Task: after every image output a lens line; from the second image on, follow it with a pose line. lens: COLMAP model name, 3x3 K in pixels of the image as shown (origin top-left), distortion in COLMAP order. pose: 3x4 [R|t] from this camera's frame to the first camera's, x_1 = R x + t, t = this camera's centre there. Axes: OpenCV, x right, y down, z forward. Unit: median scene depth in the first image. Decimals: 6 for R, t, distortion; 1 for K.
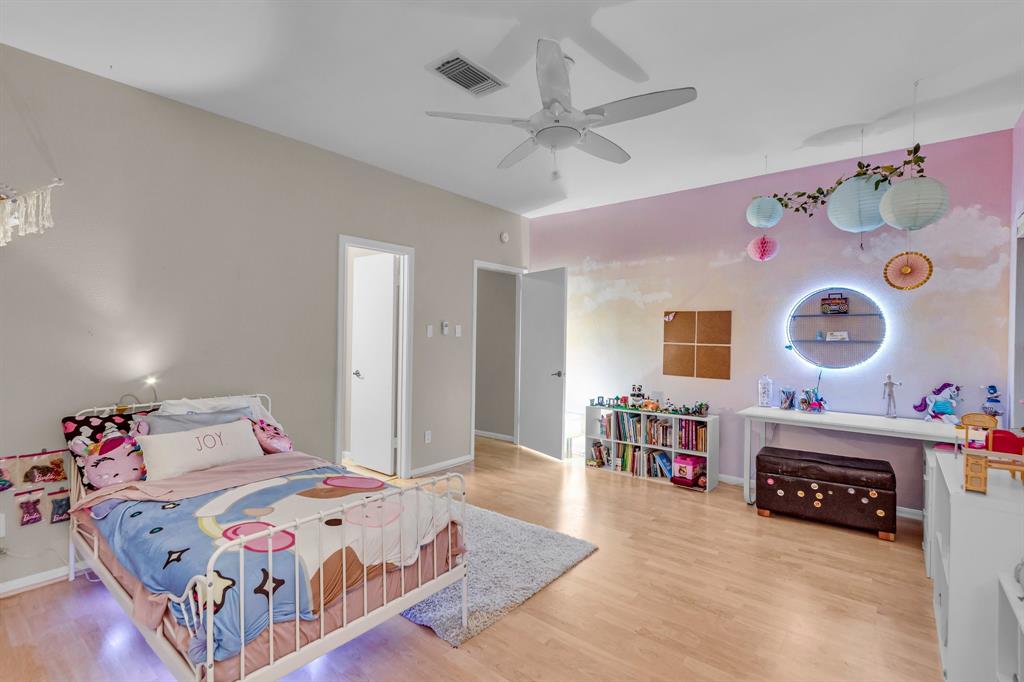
lens RADIAL K [[468.7, 0, 514.1], [0, 468.7, 340.9], [0, 0, 1]] dist [0.001192, 0.000048]
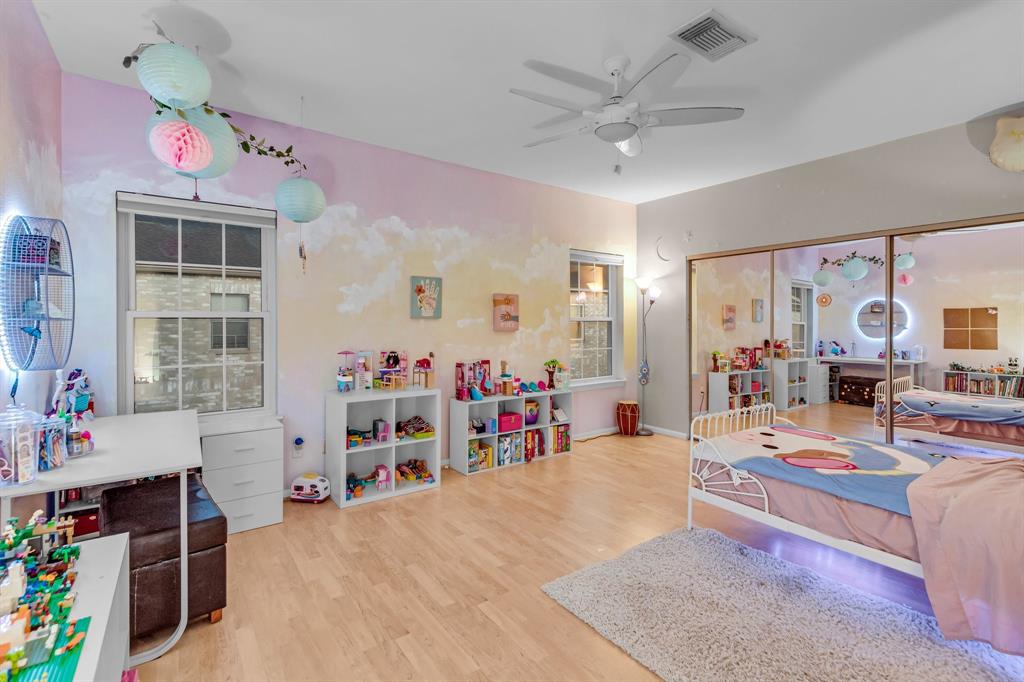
lens RADIAL K [[468.7, 0, 509.7], [0, 468.7, 336.0], [0, 0, 1]] dist [0.001192, 0.000048]
pose [[-0.964302, -0.014406, 0.264413, 0.035709], [-0.005779, 0.999426, 0.033378, 0.000716], [-0.264742, 0.030658, -0.963832, 1.850283]]
